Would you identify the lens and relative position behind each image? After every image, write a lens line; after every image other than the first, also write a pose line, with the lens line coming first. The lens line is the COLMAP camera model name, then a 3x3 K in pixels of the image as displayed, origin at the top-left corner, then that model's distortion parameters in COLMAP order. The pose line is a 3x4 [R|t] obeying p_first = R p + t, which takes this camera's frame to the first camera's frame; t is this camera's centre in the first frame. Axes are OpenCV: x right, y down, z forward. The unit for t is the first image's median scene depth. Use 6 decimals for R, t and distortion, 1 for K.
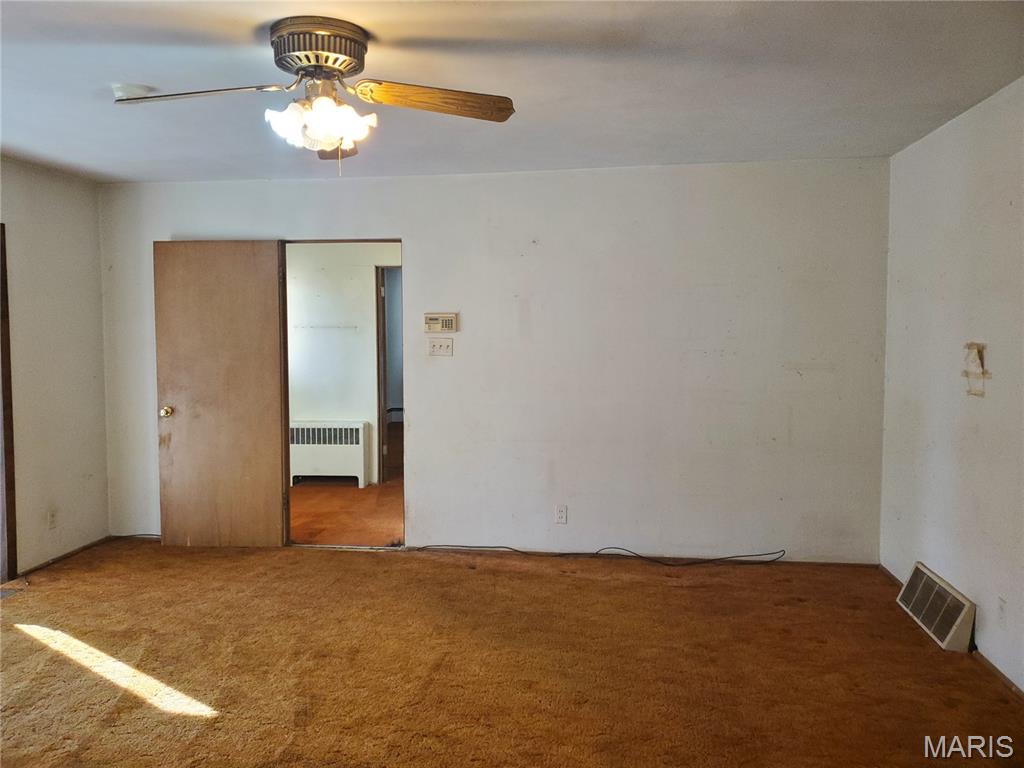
lens RADIAL K [[801.5, 0, 512.0], [0, 801.5, 384.0], [0, 0, 1]] dist [0.083113, -0.069706]
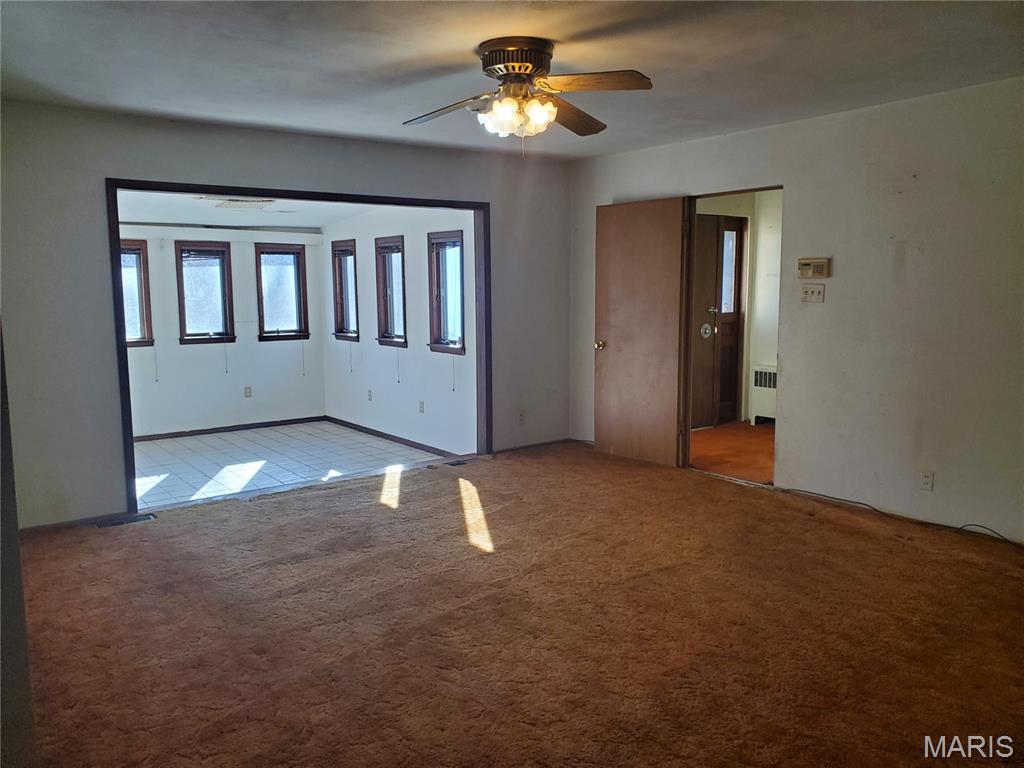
lens RADIAL K [[801.5, 0, 512.0], [0, 801.5, 384.0], [0, 0, 1]] dist [0.083113, -0.069706]
pose [[0.718829, 0.086812, -0.689746, 0.394209], [-0.044646, 0.995889, 0.078816, 0.004046], [0.693752, -0.025861, 0.719749, 0.020854]]
